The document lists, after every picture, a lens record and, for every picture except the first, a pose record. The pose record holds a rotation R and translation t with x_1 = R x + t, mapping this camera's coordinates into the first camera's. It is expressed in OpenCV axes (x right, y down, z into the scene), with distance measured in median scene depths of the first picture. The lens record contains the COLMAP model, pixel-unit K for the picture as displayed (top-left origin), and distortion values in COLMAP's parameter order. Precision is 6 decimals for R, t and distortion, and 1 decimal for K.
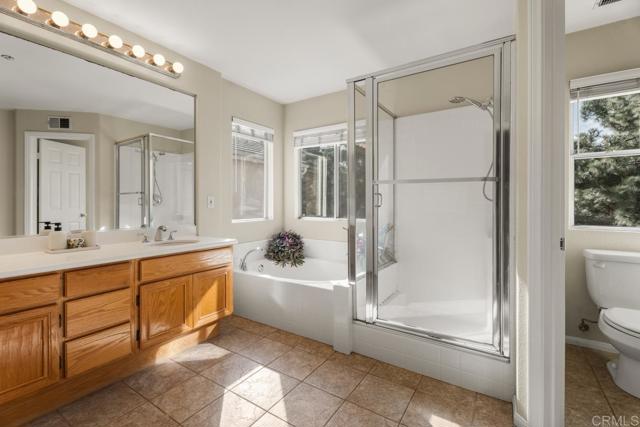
lens RADIAL K [[287.7, 0, 319.7], [0, 287.7, 207.4], [0, 0, 1]] dist [0.000258, -0.000055]
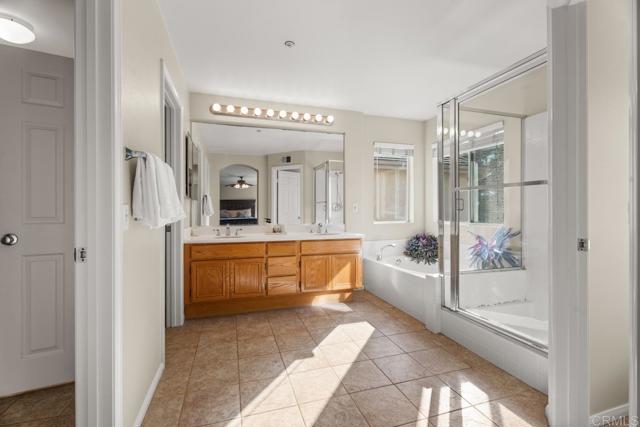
lens RADIAL K [[283.6, 0, 317.9], [0, 283.6, 217.8], [0, 0, 1]] dist [0.001418, 0.000046]
pose [[0.774150, 0.013934, -0.632849, 0.413377], [-0.005447, 0.999867, 0.015352, 0.011100], [0.632979, -0.008438, 0.774123, -0.201104]]
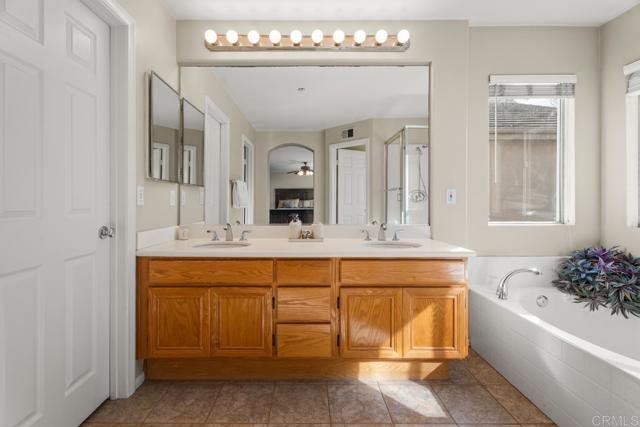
lens RADIAL K [[294.0, 0, 305.3], [0, 294.0, 202.2], [0, 0, 1]] dist [0.003299, 0.000241]
pose [[0.545312, 0.004021, -0.838223, 0.076206], [-0.011116, 0.999935, -0.002434, 0.003373], [0.838159, 0.010645, 0.545322, 0.302083]]
